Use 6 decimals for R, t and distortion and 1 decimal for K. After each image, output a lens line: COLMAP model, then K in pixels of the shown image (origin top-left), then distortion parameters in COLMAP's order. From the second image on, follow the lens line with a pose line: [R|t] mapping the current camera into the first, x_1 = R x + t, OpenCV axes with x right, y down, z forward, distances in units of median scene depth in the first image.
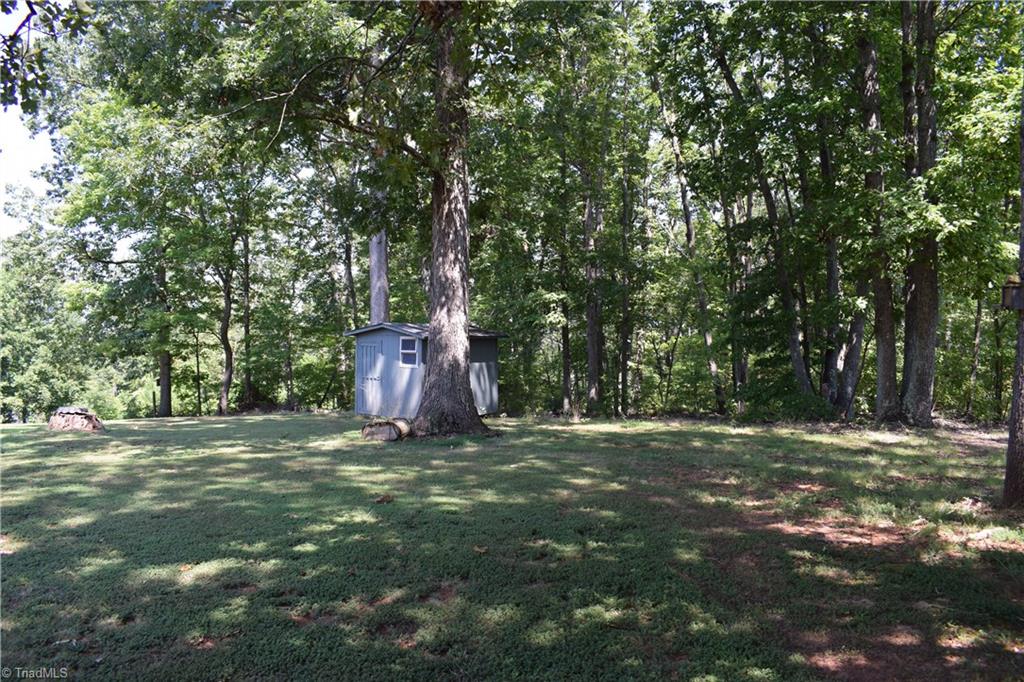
lens RADIAL K [[803.0, 0, 511.1], [0, 803.0, 333.4], [0, 0, 1]] dist [-0.095287, 0.018228]
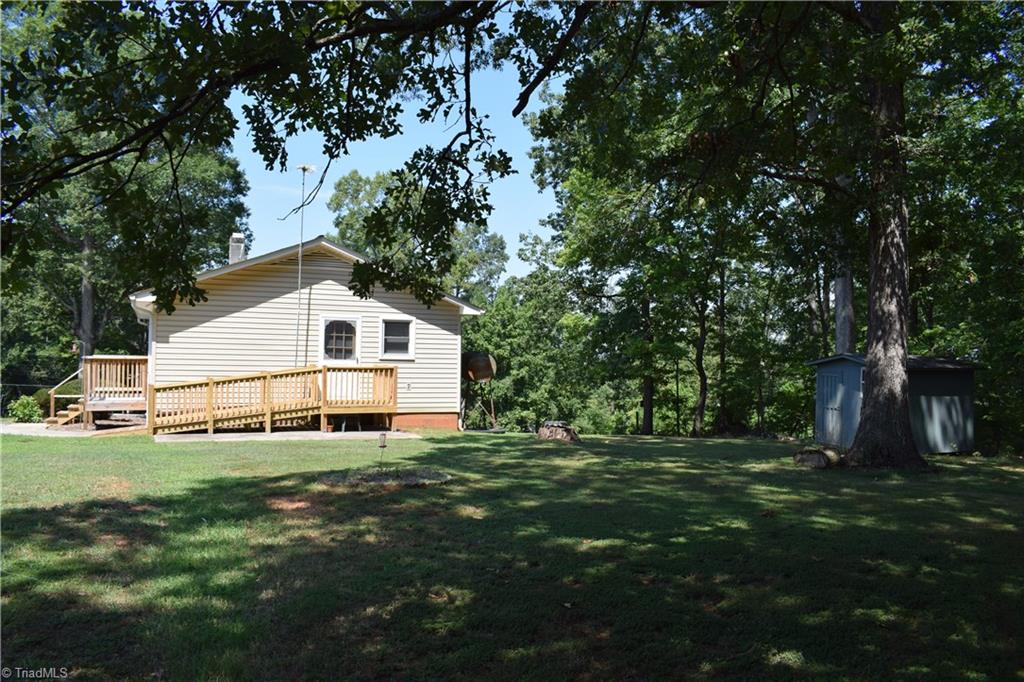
lens RADIAL K [[803.0, 0, 511.6], [0, 803.0, 339.9], [0, 0, 1]] dist [-0.095287, 0.018228]
pose [[0.824629, 0.001584, -0.565672, 0.089006], [-0.014991, 0.999706, -0.019054, -0.007354], [0.565476, 0.024193, 0.824410, -0.076357]]
